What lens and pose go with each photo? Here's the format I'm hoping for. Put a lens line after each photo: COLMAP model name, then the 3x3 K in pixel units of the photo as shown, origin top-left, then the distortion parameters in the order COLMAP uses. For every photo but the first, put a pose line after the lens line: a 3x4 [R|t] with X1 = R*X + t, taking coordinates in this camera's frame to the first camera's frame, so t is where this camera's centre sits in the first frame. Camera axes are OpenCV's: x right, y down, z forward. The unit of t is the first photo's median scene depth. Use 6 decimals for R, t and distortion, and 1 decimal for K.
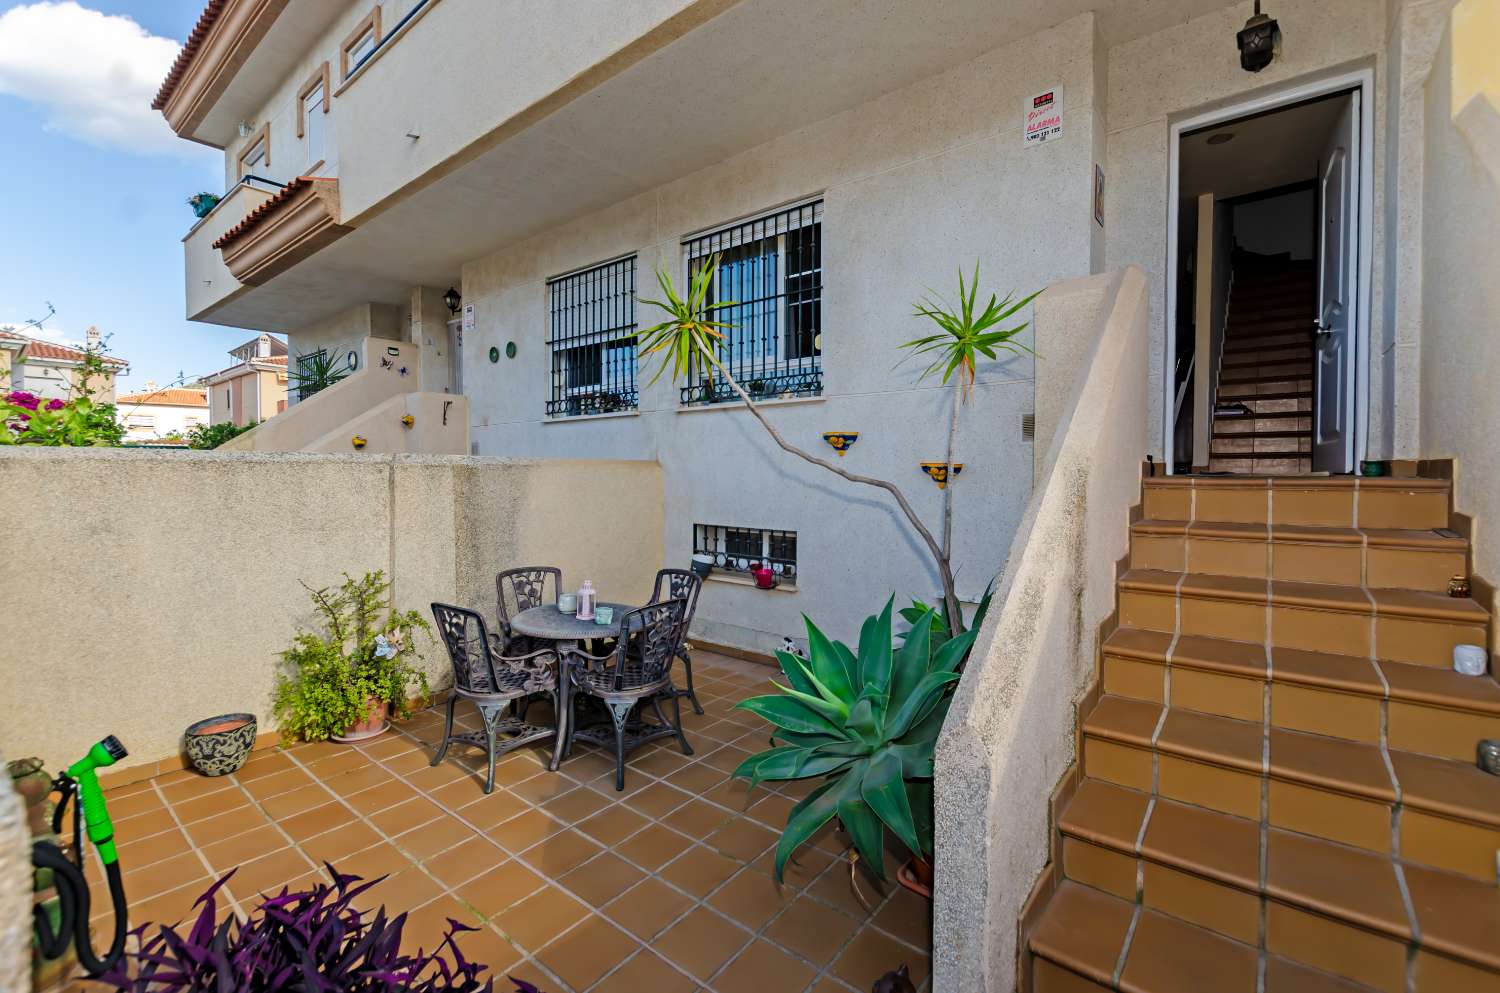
lens RADIAL K [[651.0, 0, 744.6], [0, 651.0, 483.1], [0, 0, 1]] dist [0.006676, -0.001477]
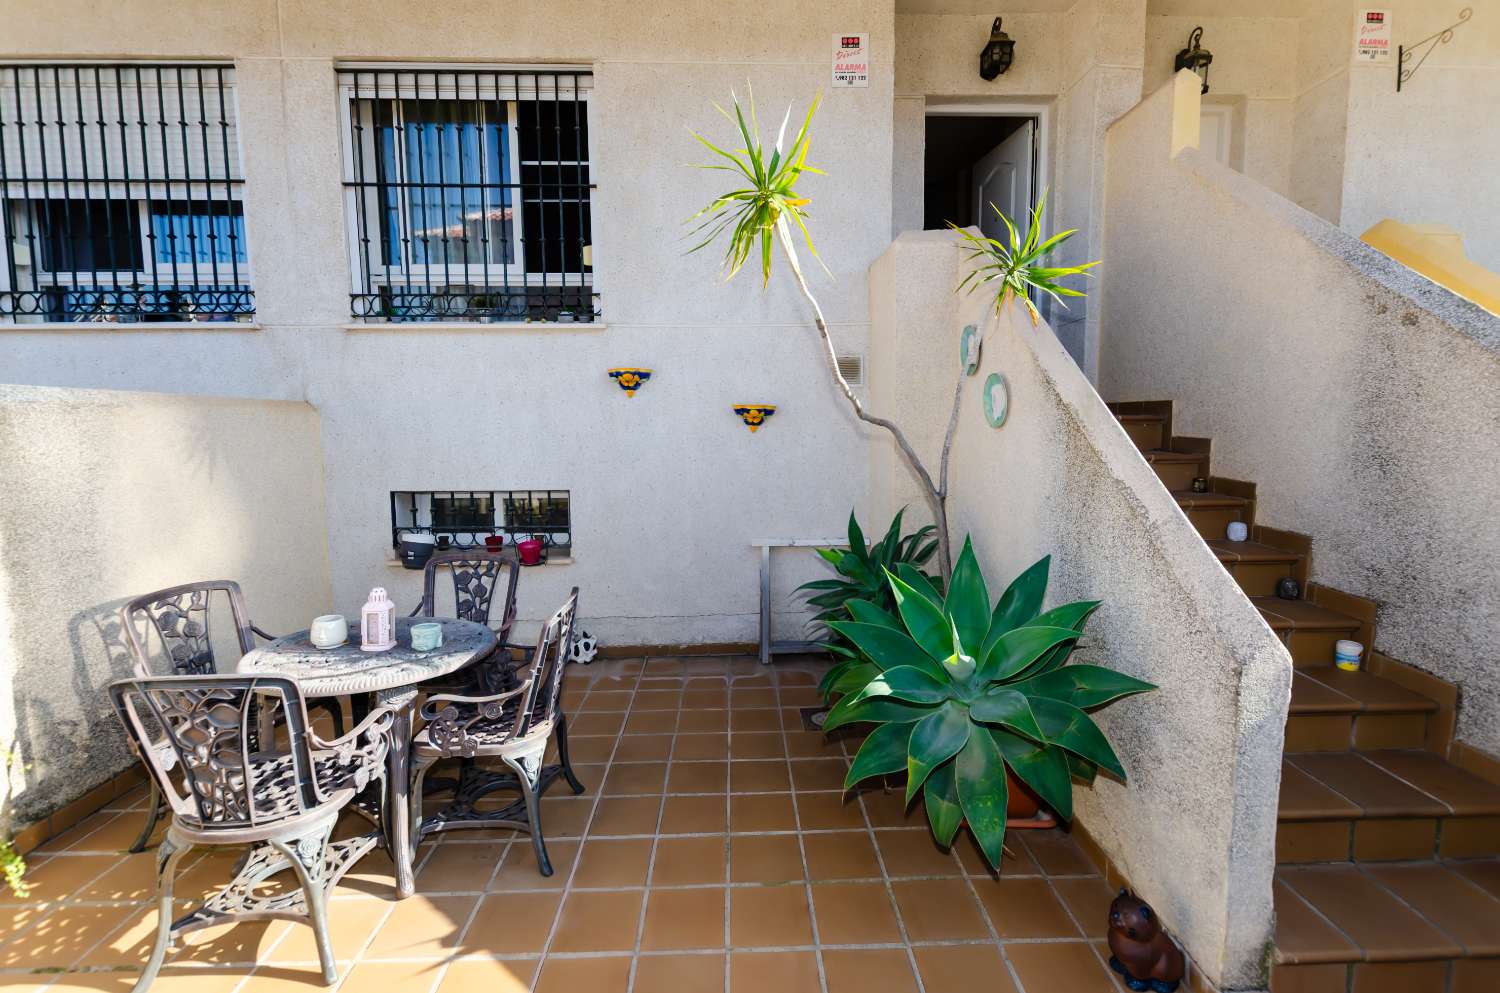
lens RADIAL K [[676.4, 0, 747.3], [0, 676.4, 485.3], [0, 0, 1]] dist [0.011812, -0.004211]
pose [[0.755046, -0.069158, 0.652014, -0.294279], [0.020633, 0.996436, 0.081796, 0.003792], [-0.655347, -0.048307, 0.753782, 0.211881]]
